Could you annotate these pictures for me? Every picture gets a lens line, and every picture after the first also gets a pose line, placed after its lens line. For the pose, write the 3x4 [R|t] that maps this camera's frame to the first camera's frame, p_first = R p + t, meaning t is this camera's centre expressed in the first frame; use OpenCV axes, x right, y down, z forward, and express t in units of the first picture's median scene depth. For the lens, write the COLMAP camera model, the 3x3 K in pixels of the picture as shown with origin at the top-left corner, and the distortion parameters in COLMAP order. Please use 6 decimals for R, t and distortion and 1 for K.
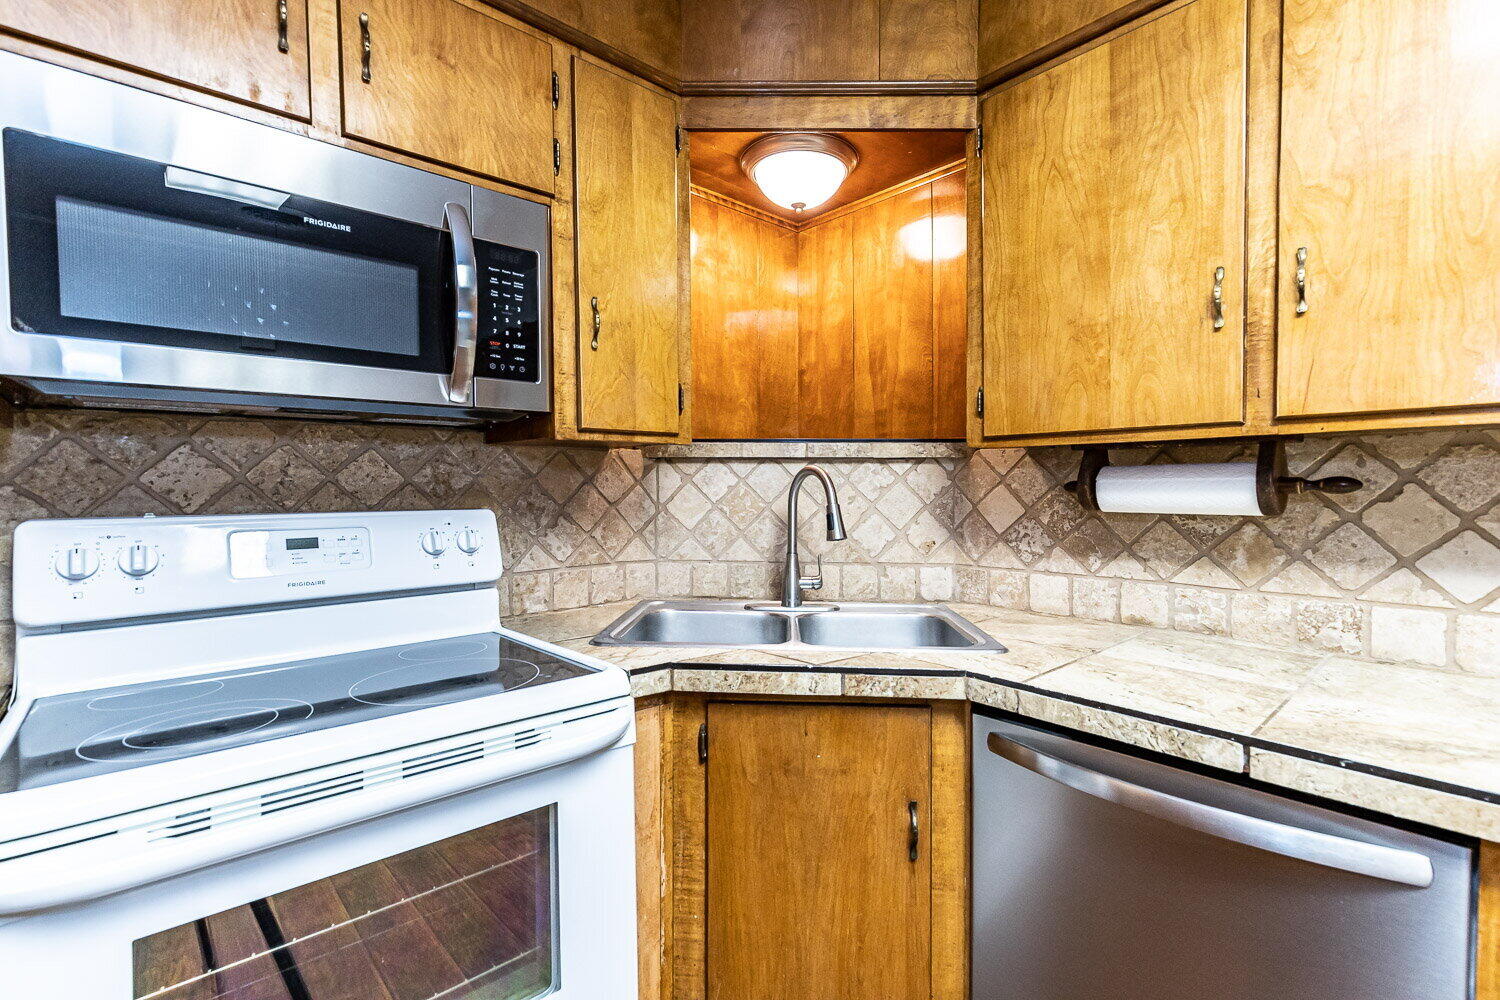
lens RADIAL K [[691.6, 0, 750.0], [0, 691.6, 500.0], [0, 0, 1]] dist [0.003244, 0.000244]
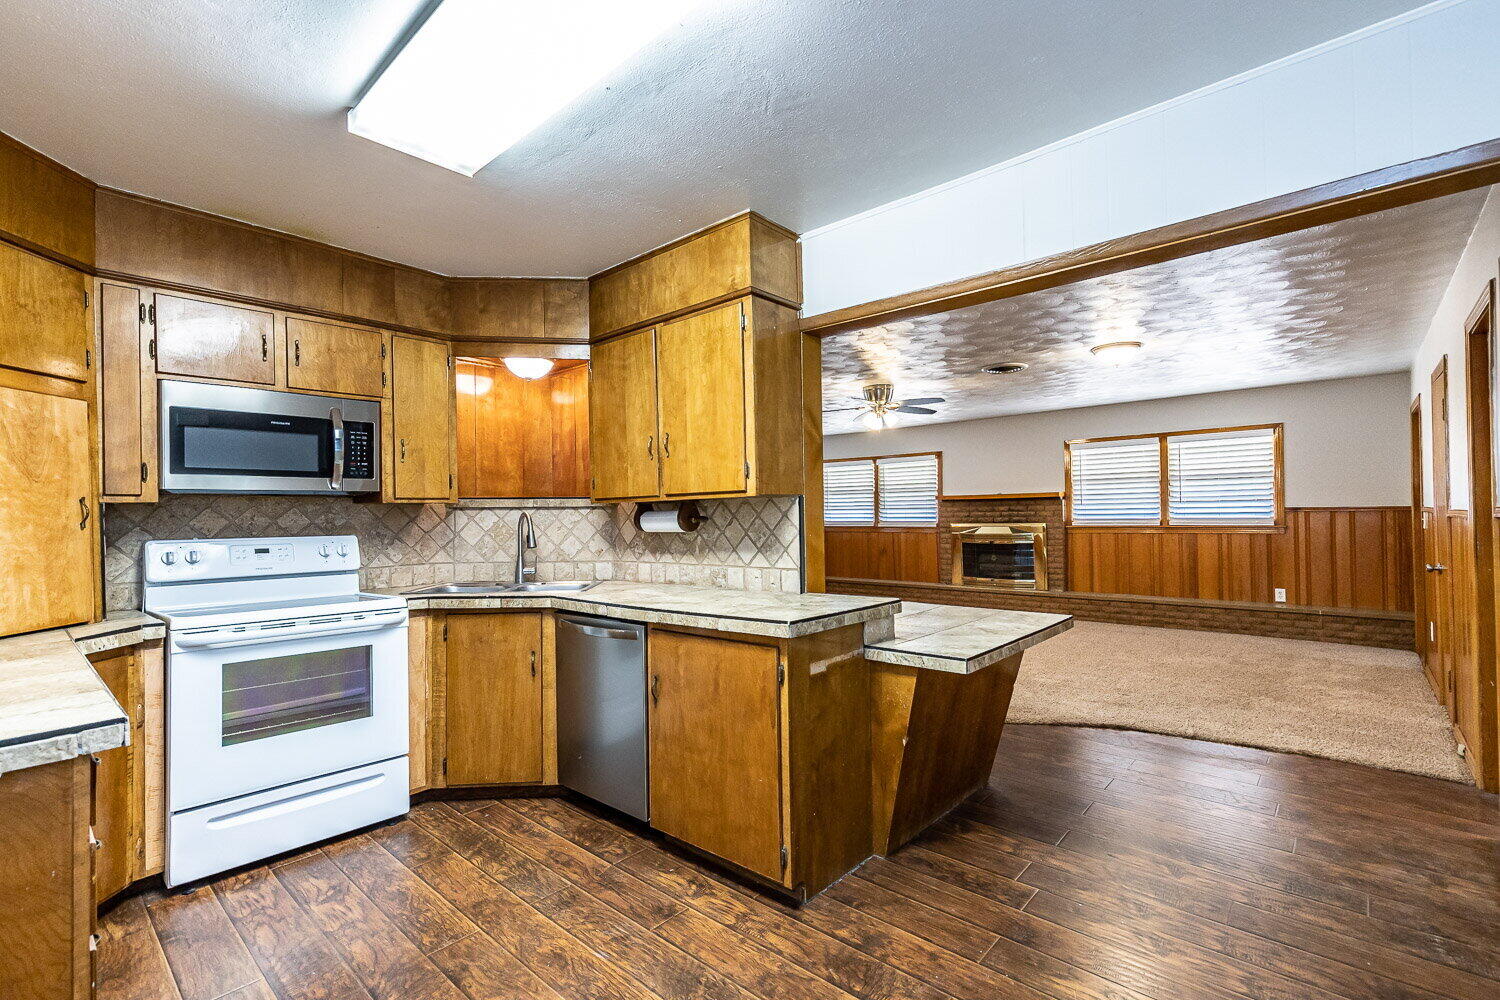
lens RADIAL K [[667.4, 0, 746.6], [0, 667.4, 503.4], [0, 0, 1]] dist [0.000022, -0.000058]
pose [[0.992460, -0.010142, 0.122147, 0.633805], [0.015389, 0.998995, -0.042093, 0.023280], [-0.121598, 0.043656, 0.991619, -1.308149]]
